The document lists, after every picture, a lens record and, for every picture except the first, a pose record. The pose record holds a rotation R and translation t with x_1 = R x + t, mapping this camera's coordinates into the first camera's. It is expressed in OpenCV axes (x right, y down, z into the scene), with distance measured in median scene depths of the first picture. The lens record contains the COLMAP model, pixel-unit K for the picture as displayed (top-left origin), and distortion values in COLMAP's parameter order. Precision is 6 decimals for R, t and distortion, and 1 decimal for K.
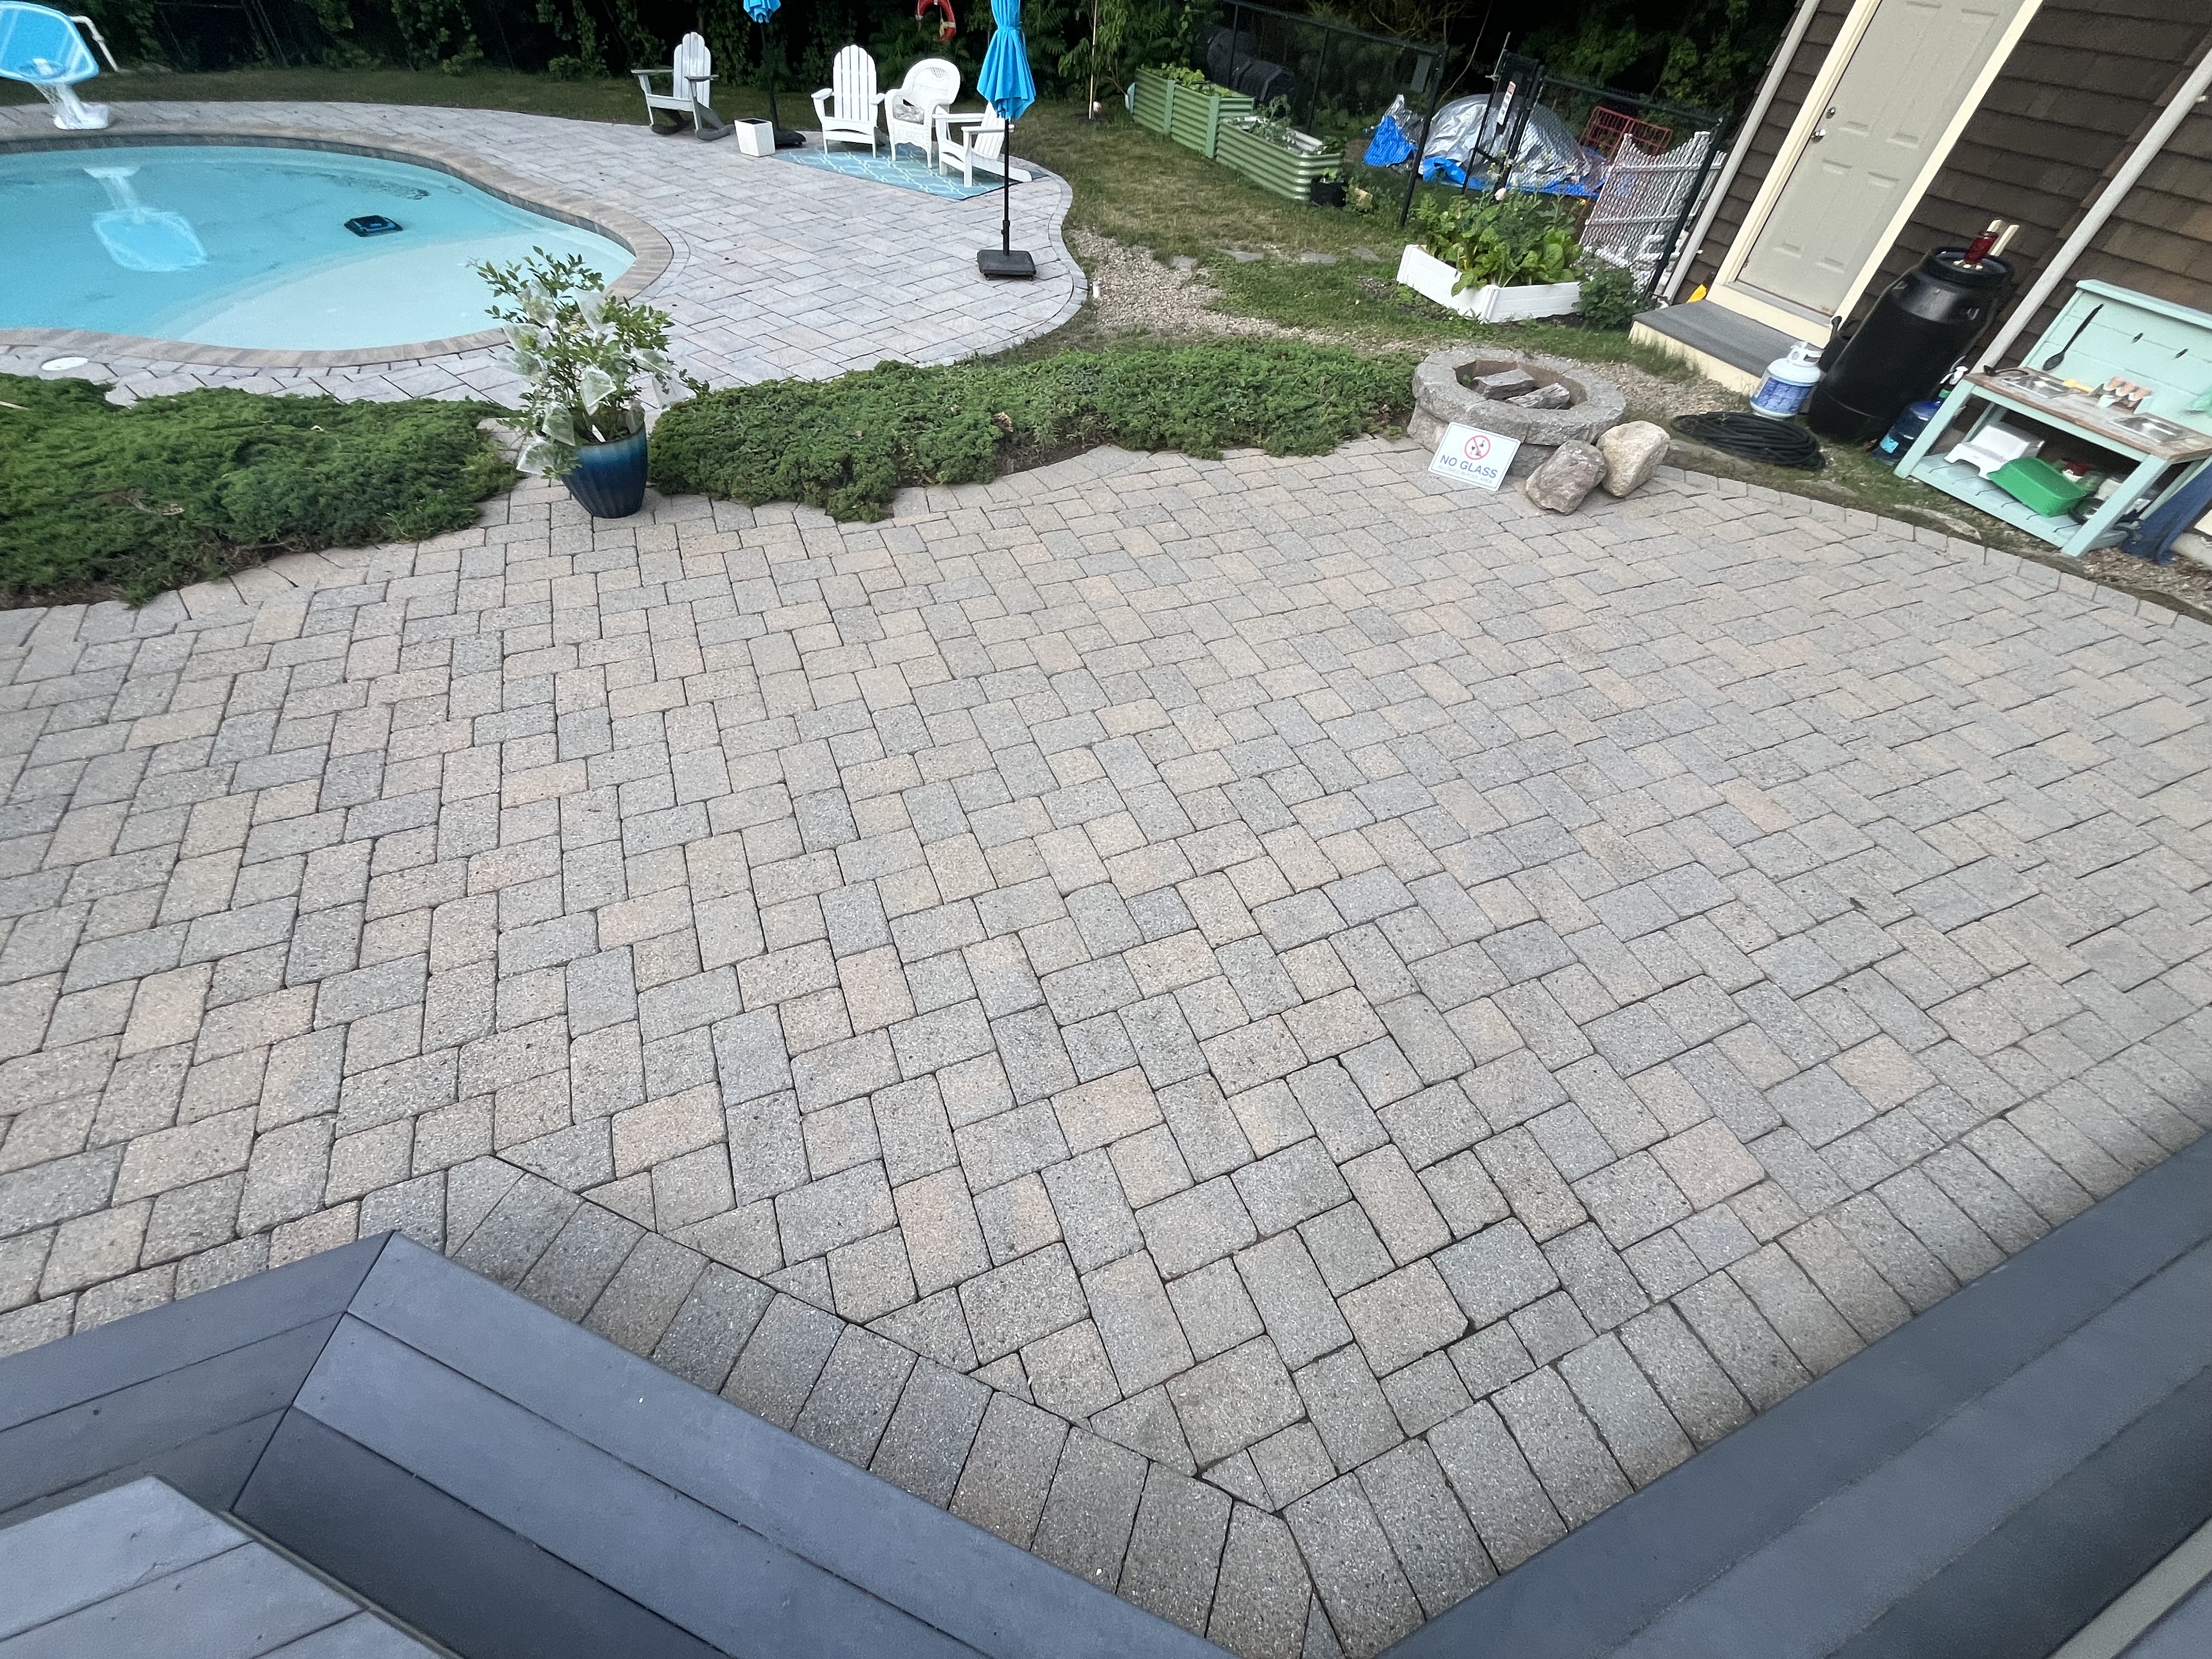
lens RADIAL K [[892.7, 0, 1106.0], [0, 892.7, 829.5], [0, 0, 1]] dist [0.000918, -0.000047]
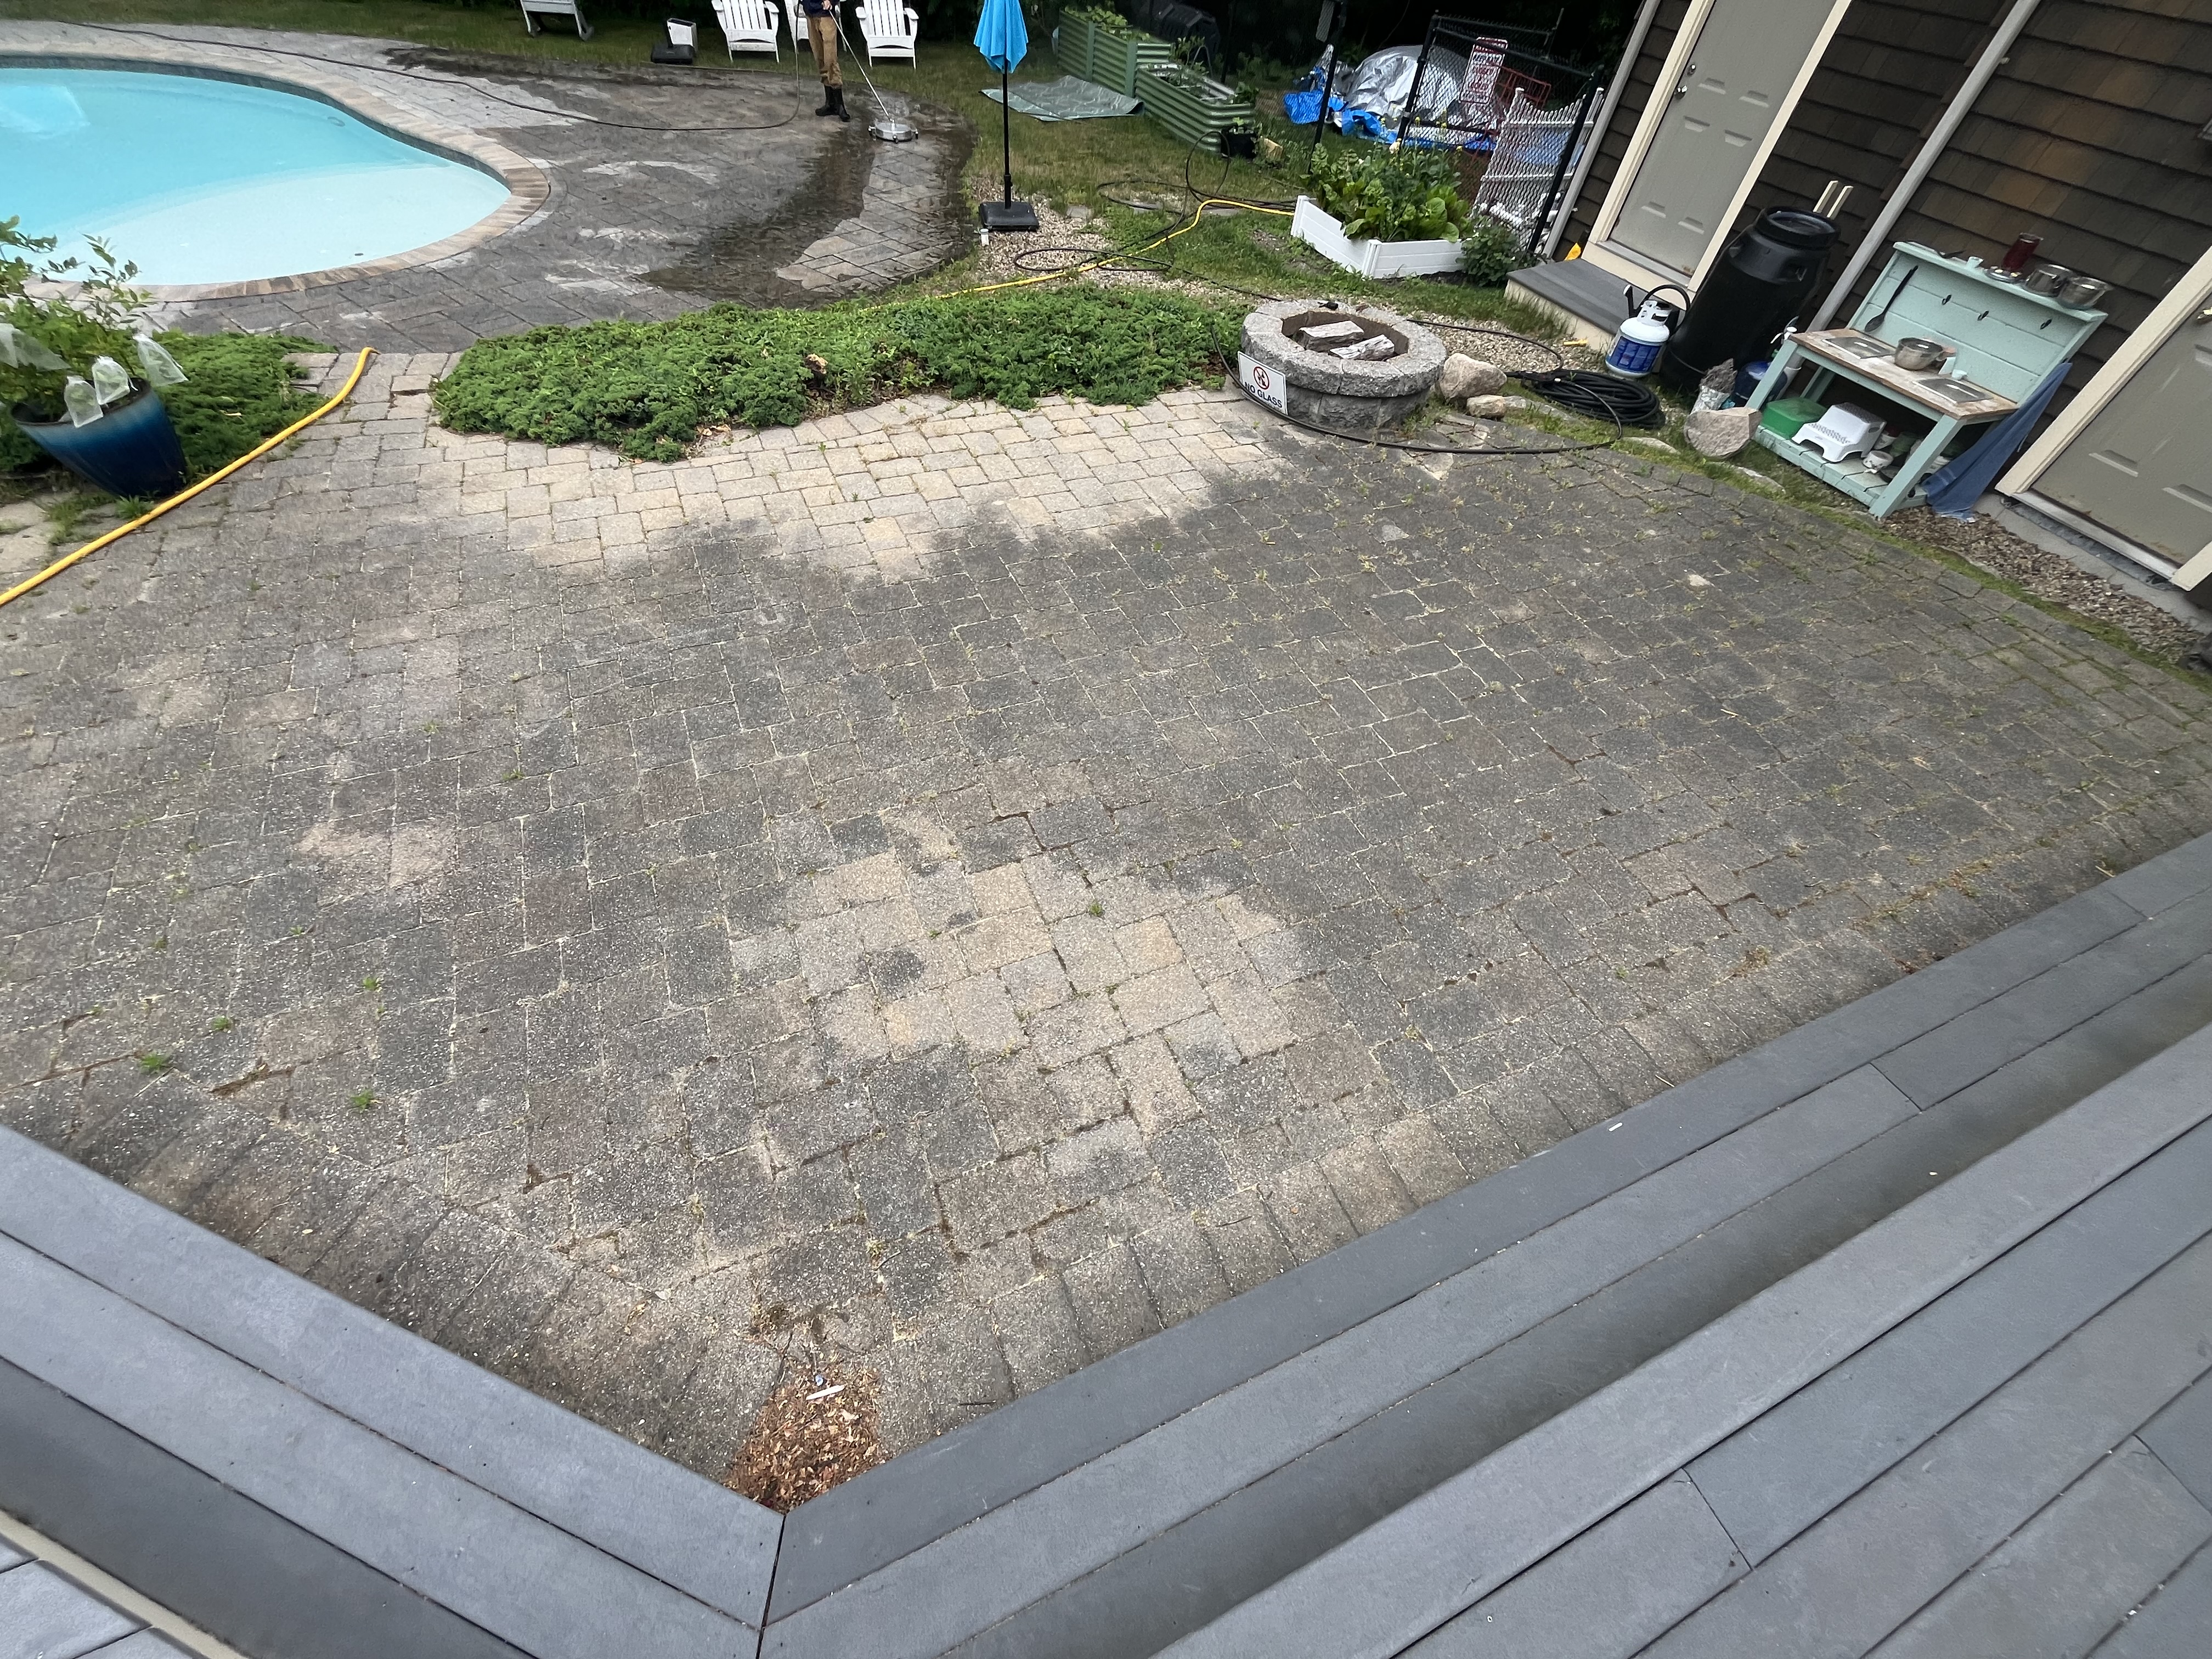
lens RADIAL K [[885.0, 0, 1106.0], [0, 885.0, 829.5], [0, 0, 1]] dist [0.000336, 0.000110]
pose [[0.999728, 0.002928, 0.023135, 0.136843], [-0.003814, 0.999257, 0.038344, 0.018387], [-0.023005, -0.038422, 0.998997, -0.013998]]
